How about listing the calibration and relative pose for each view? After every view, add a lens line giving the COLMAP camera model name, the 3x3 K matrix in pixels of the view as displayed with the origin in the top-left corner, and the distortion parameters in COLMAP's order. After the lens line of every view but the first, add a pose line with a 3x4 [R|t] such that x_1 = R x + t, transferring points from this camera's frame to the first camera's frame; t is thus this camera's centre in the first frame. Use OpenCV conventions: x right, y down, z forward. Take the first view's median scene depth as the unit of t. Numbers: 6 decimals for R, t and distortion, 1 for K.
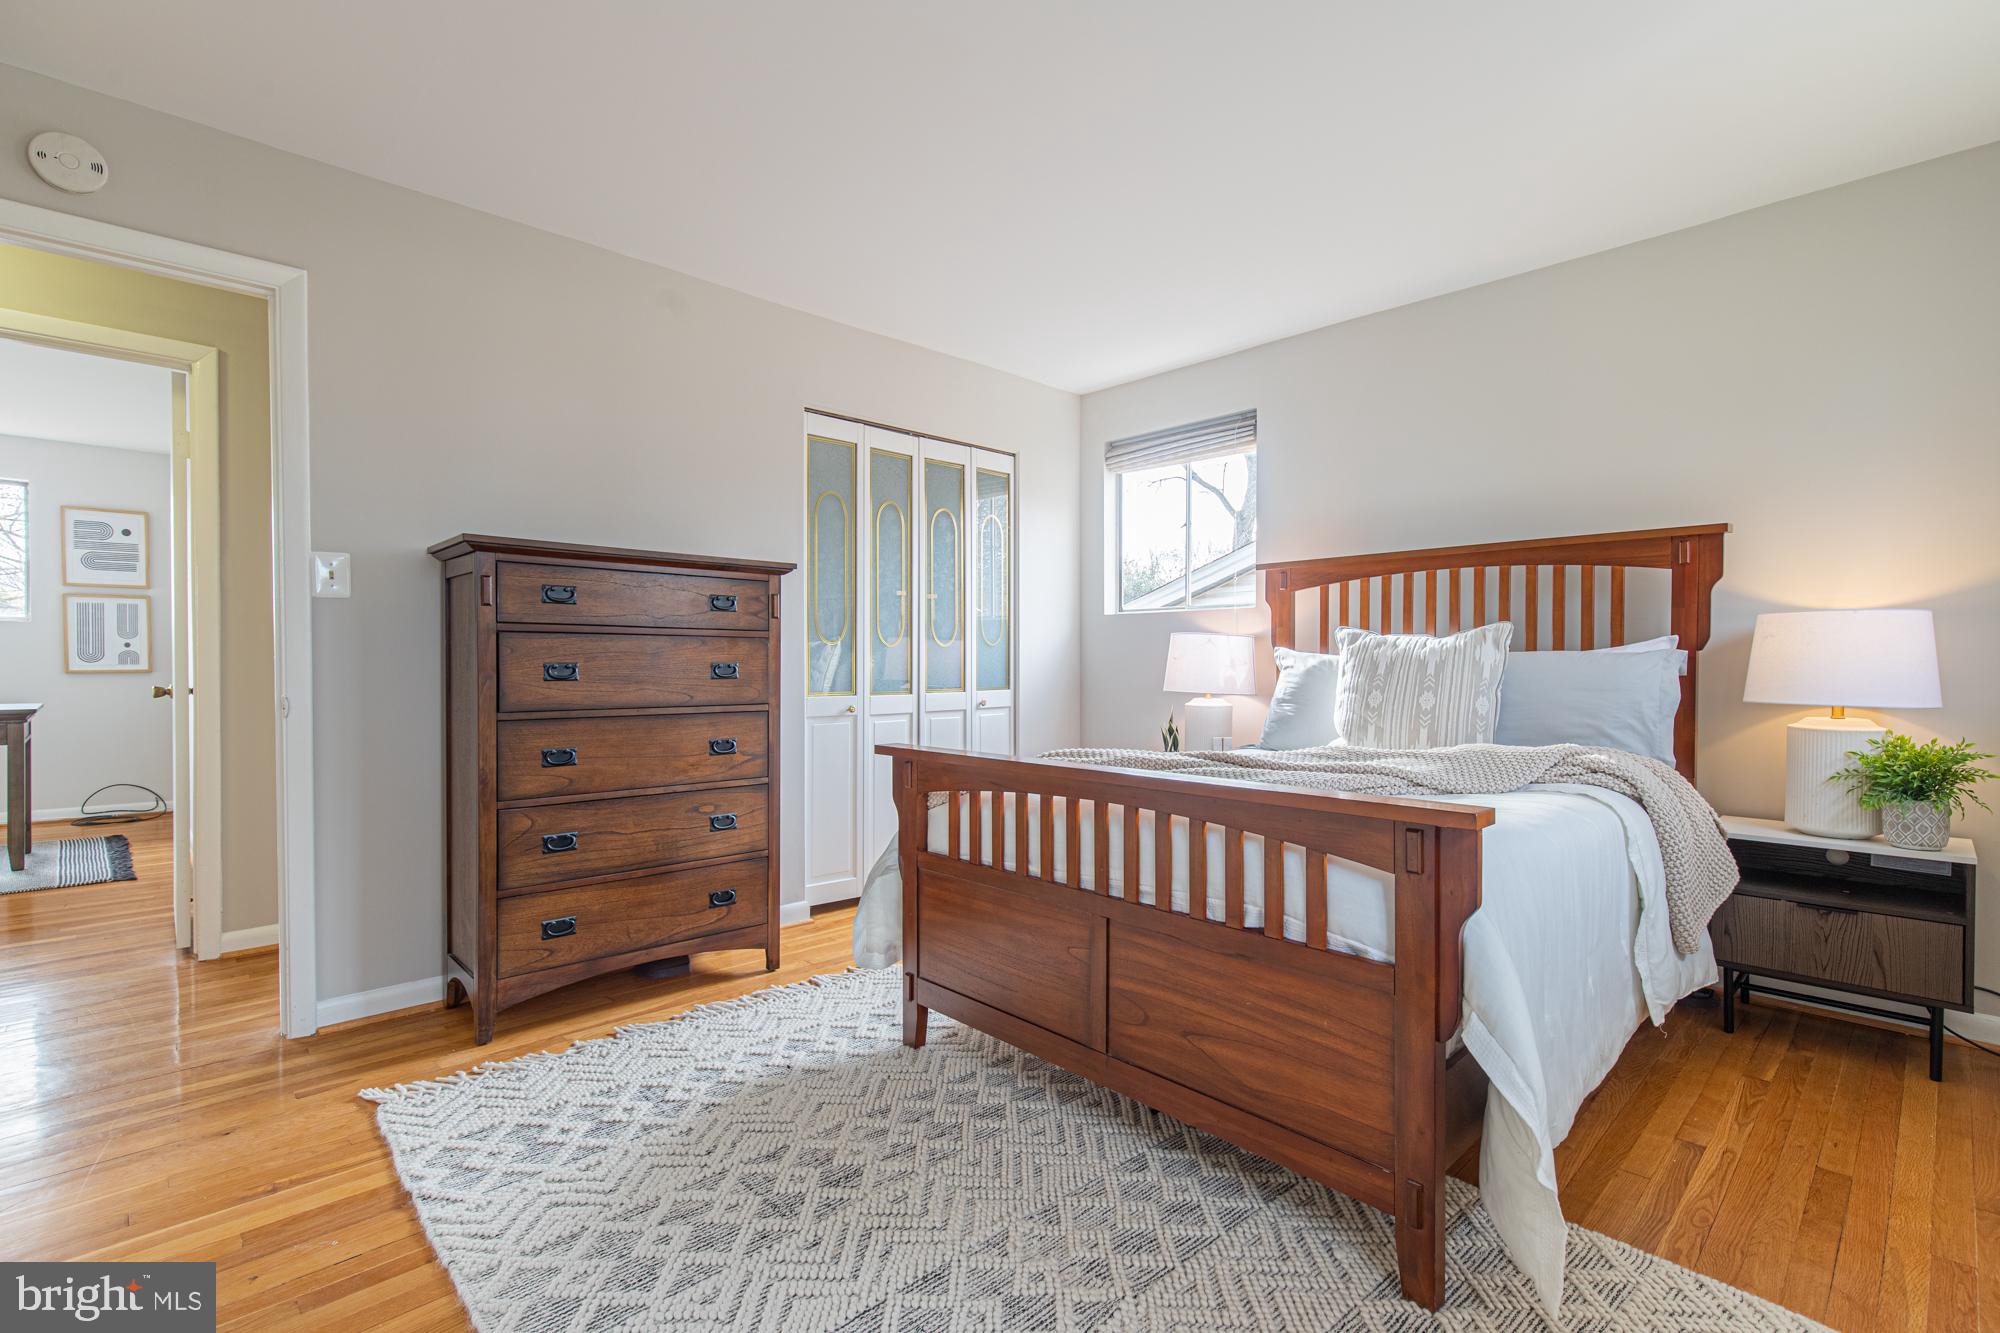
lens RADIAL K [[910.9, 0, 1007.7], [0, 910.9, 662.2], [0, 0, 1]] dist [0.005437, -0.003329]
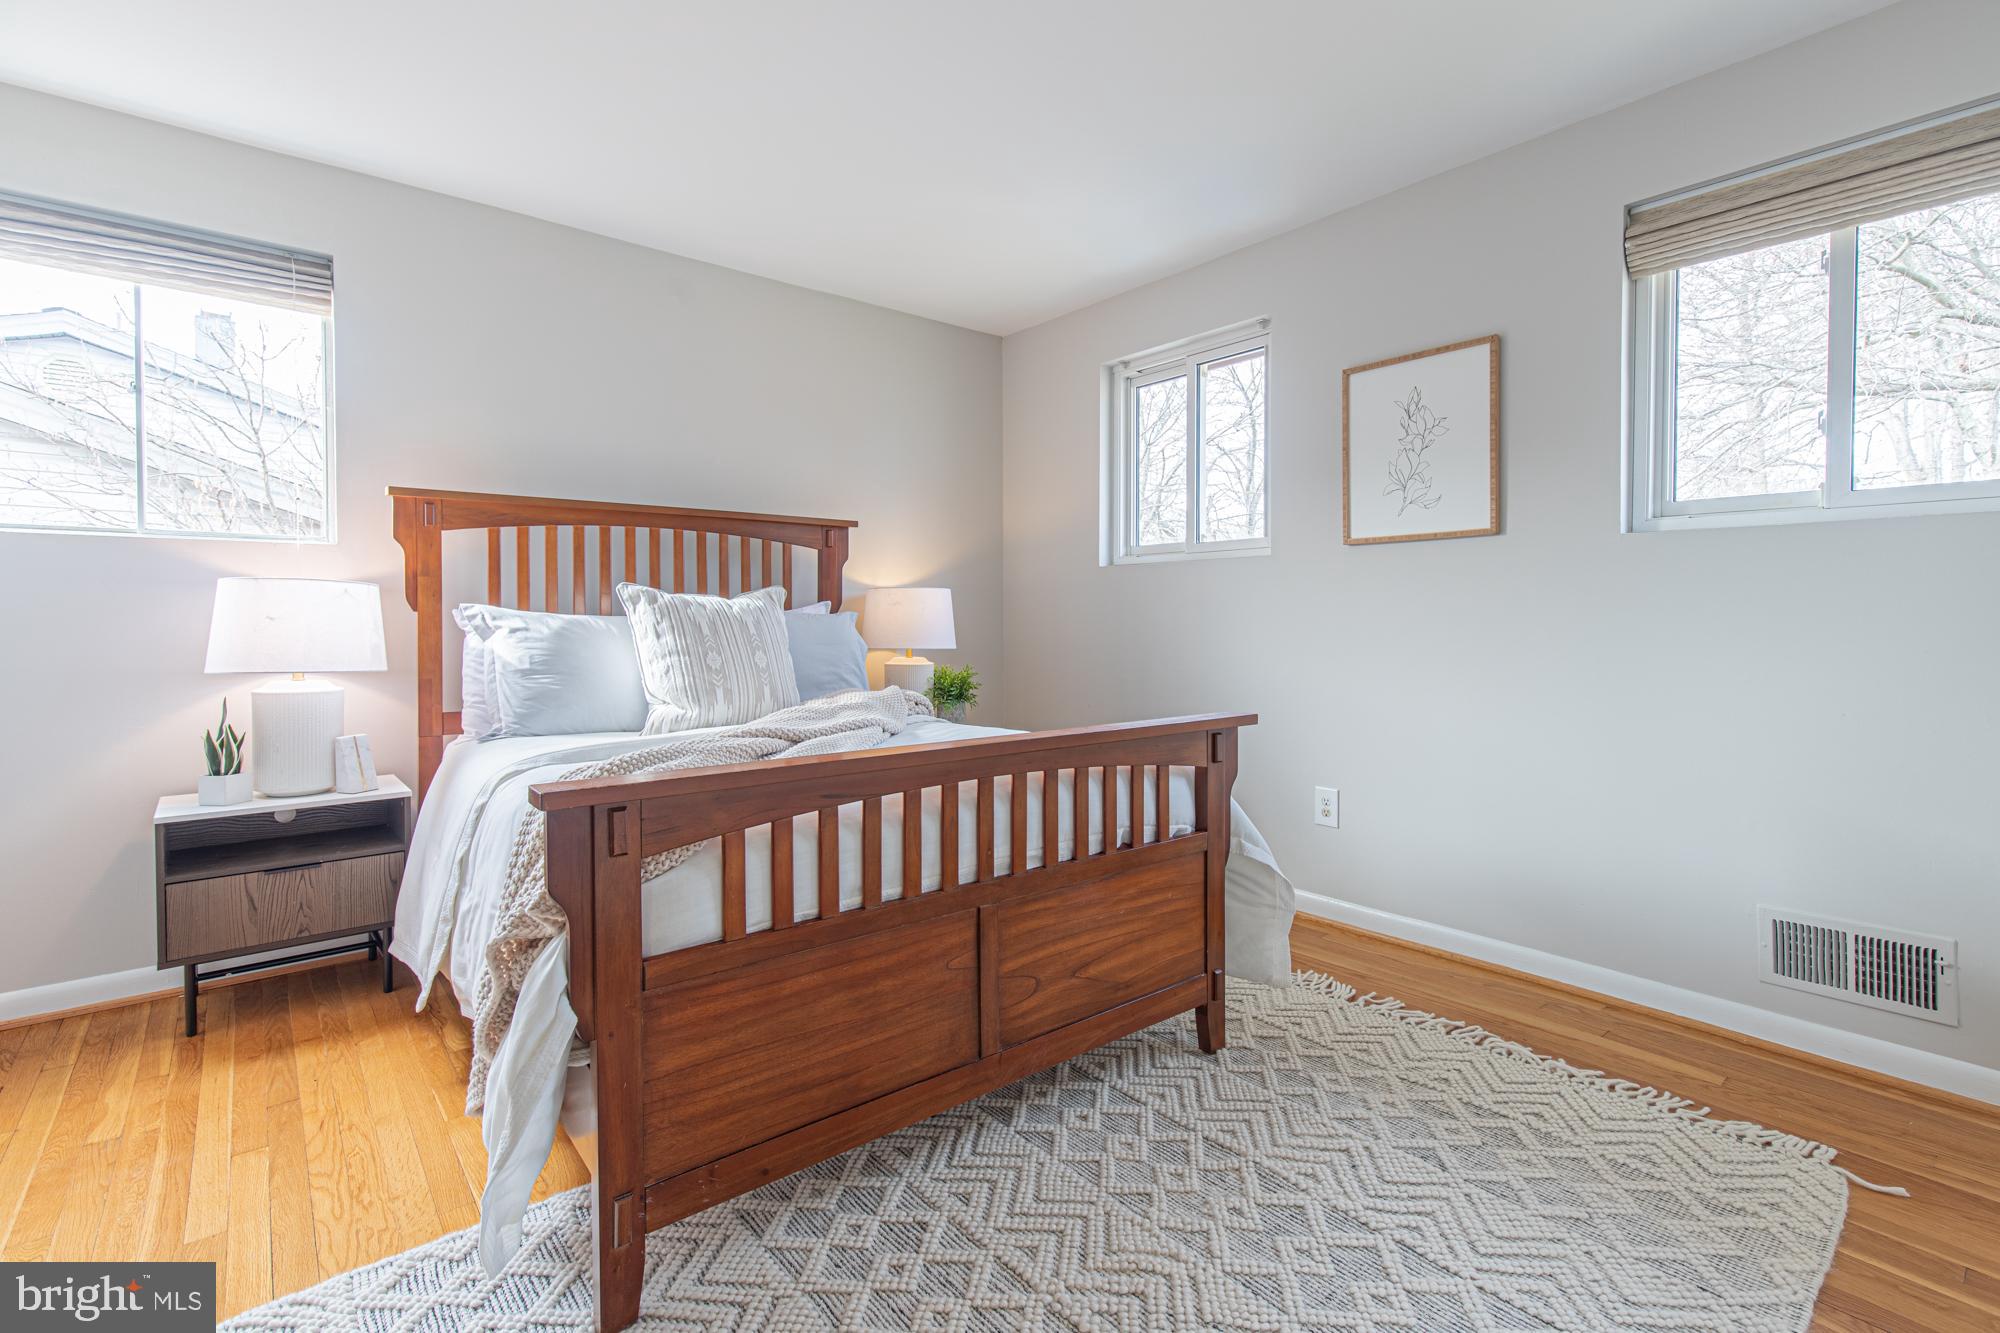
lens RADIAL K [[910.9, 0, 1021.4], [0, 910.9, 633.2], [0, 0, 1]] dist [0.005437, -0.003329]
pose [[0.077542, -0.014562, 0.996883, -0.543777], [0.009287, 0.999861, 0.013883, 0.001048], [-0.996946, 0.008181, 0.077667, 0.624582]]
